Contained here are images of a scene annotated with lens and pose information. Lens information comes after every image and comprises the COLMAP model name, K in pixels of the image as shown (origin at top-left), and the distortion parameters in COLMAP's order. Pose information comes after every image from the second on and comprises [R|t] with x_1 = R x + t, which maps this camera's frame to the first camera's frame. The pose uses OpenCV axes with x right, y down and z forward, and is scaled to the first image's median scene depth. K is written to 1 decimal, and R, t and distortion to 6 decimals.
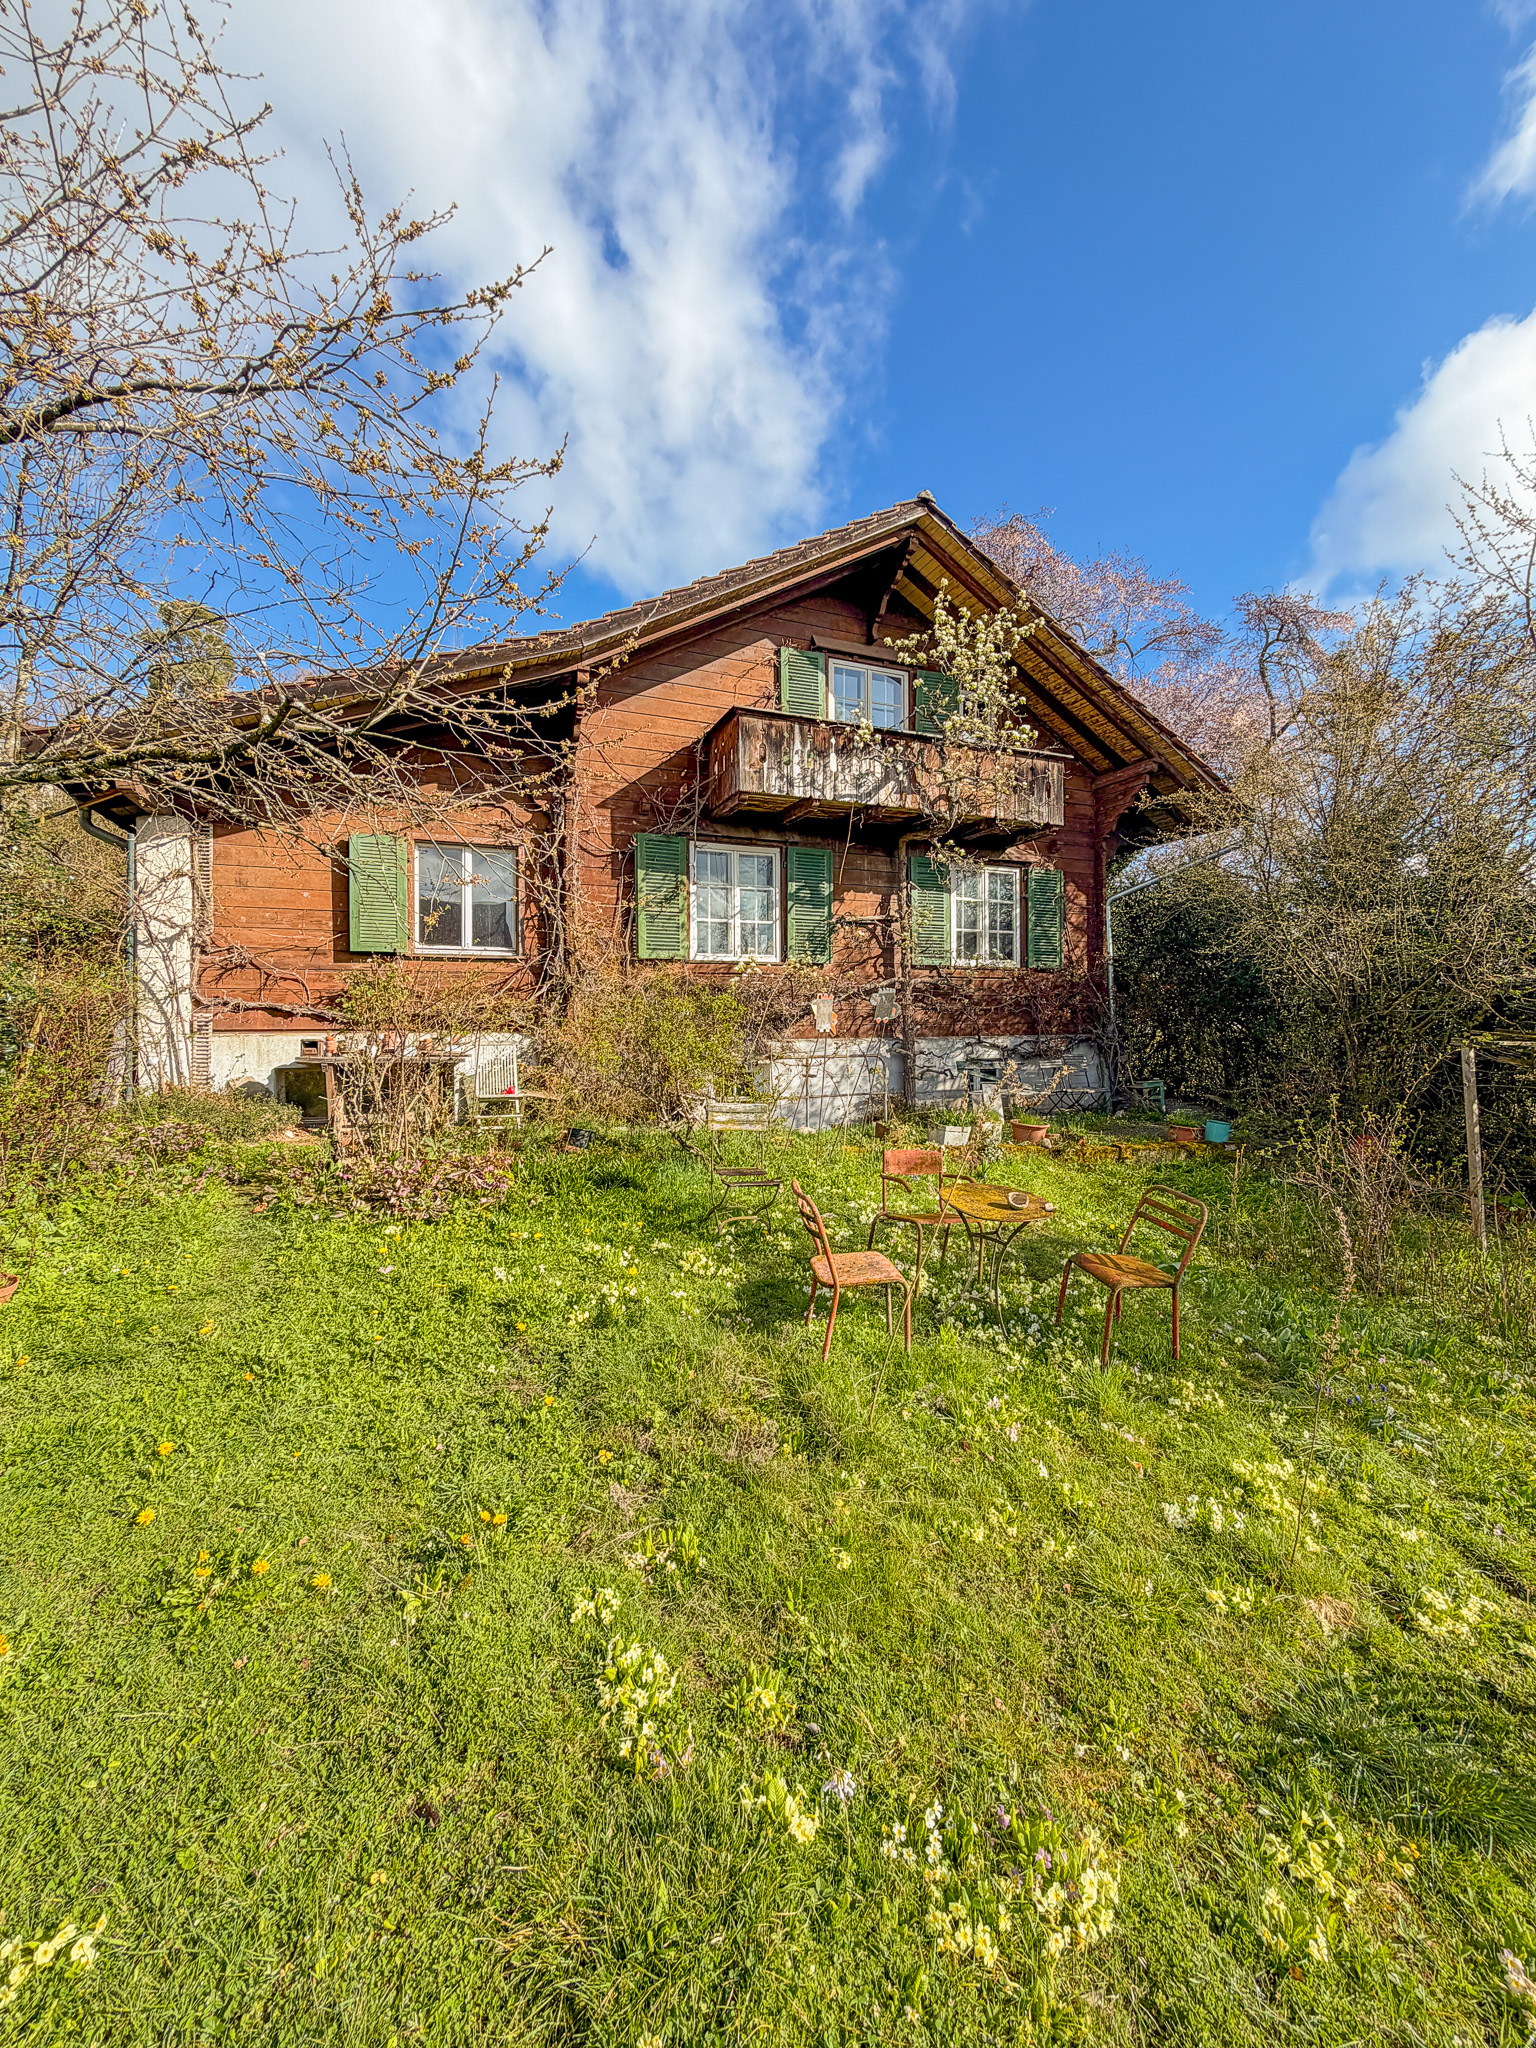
lens RADIAL K [[828.4, 0, 771.9], [0, 828.4, 1020.4], [0, 0, 1]] dist [-0.007768, 0.000953]
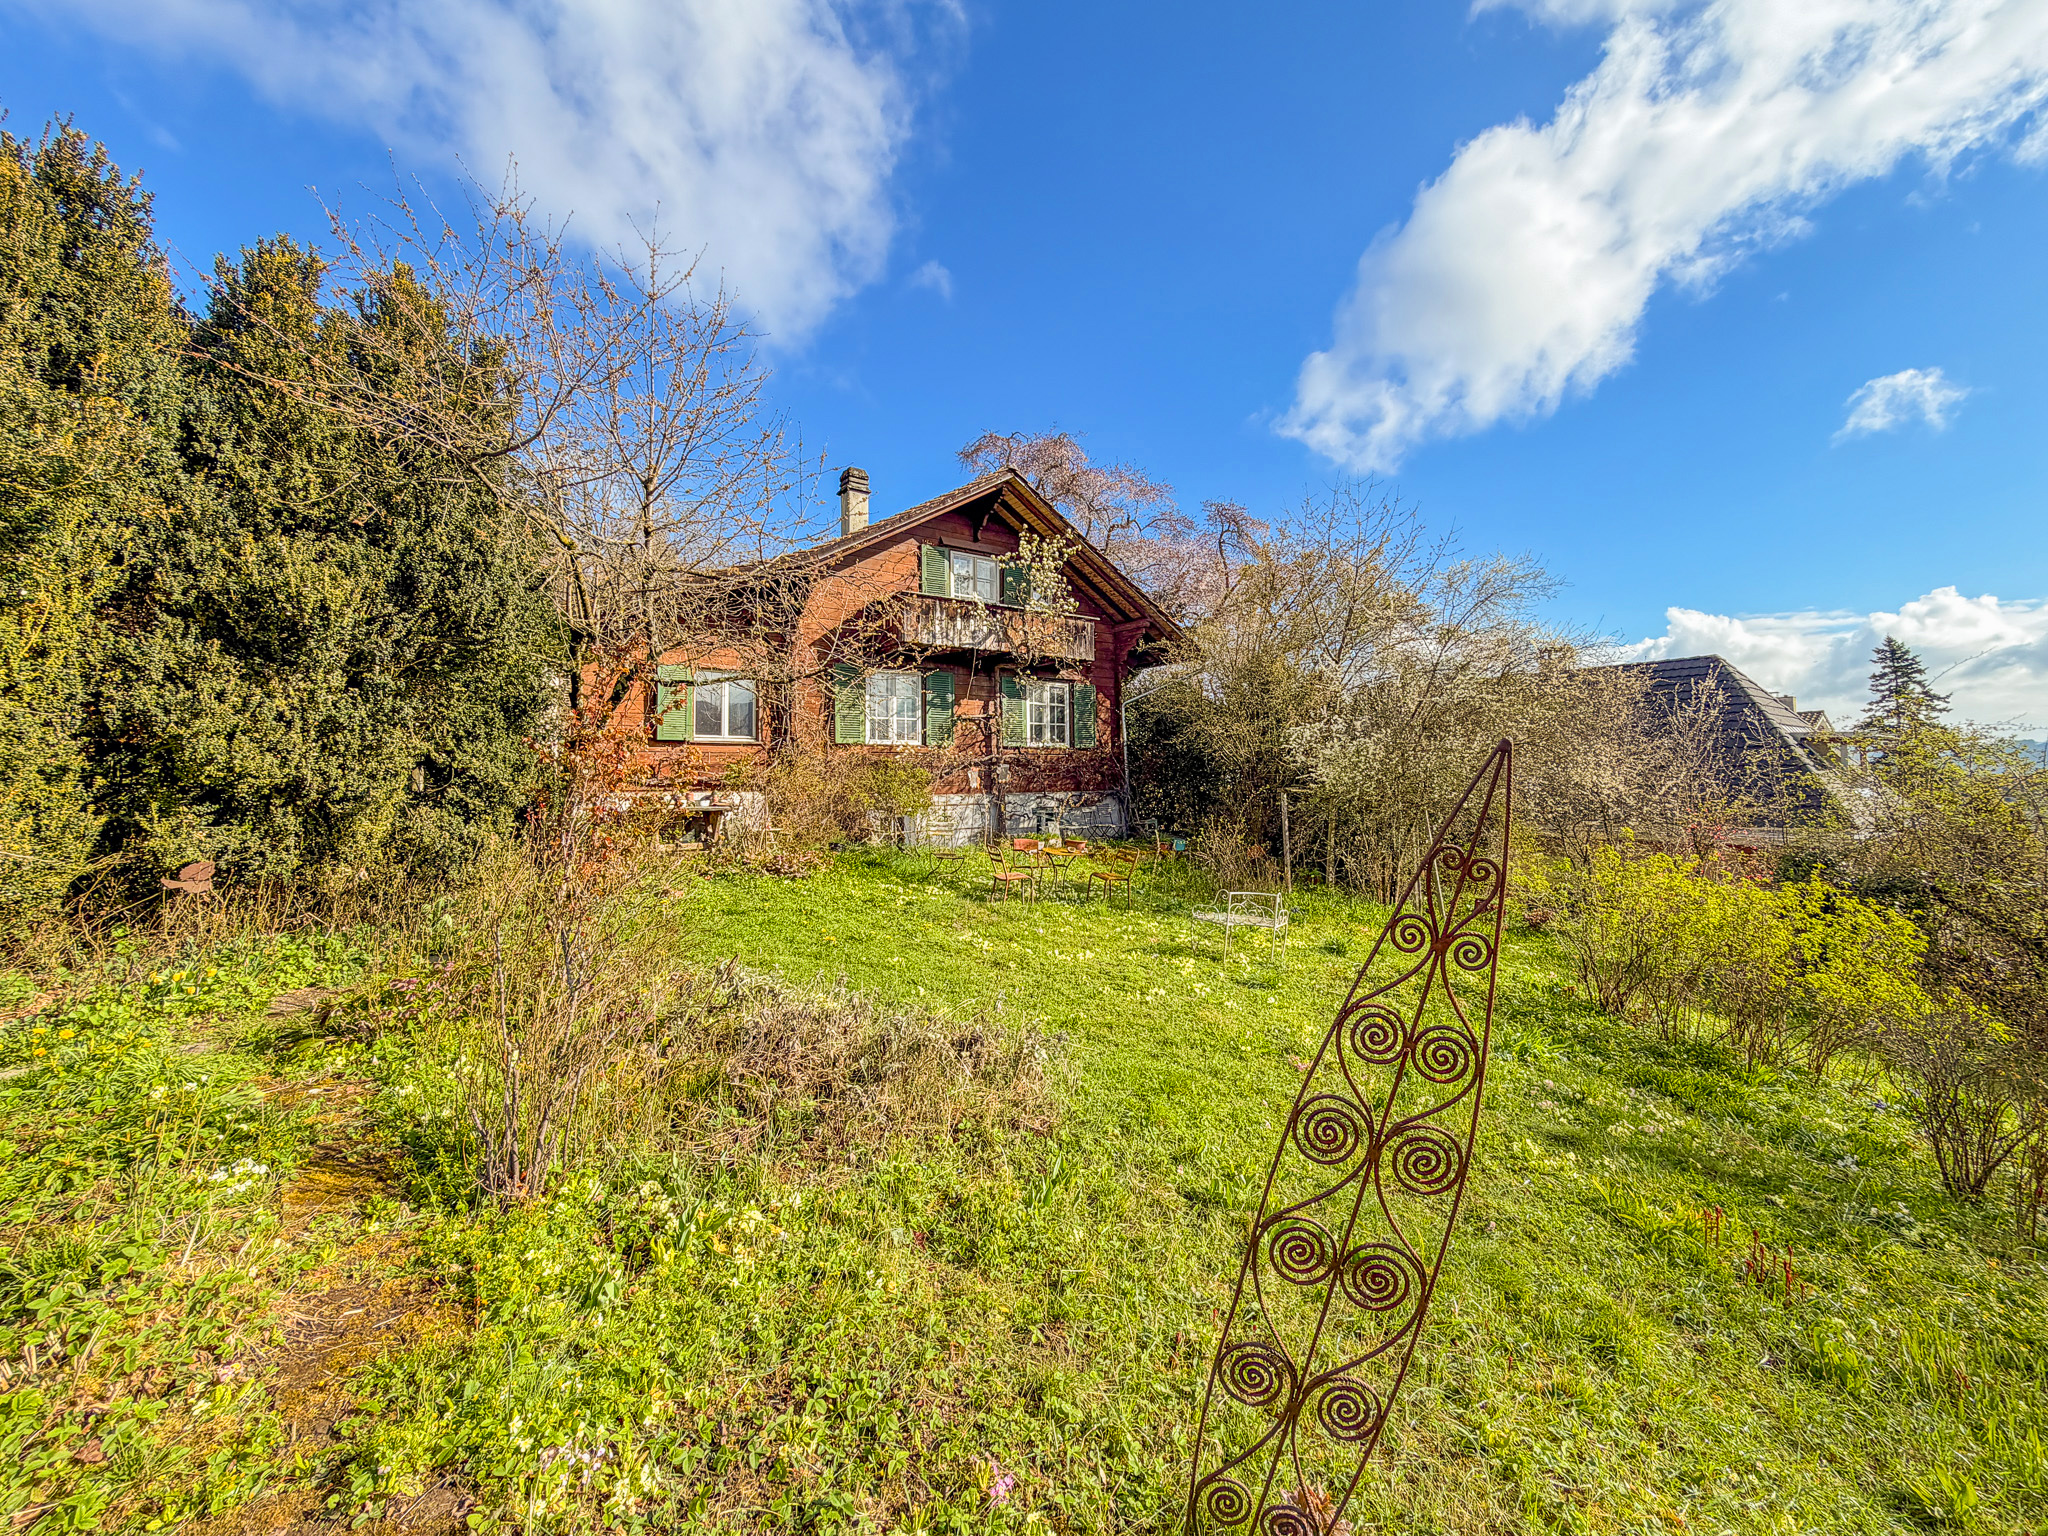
lens RADIAL K [[828.4, 0, 1019.5], [0, 828.4, 738.9], [0, 0, 1]] dist [-0.007768, 0.000953]
pose [[0.972314, 0.005582, 0.233612, -0.173826], [0.007373, 0.998484, -0.054544, 0.004531], [-0.233563, 0.054756, 0.970799, -0.550426]]
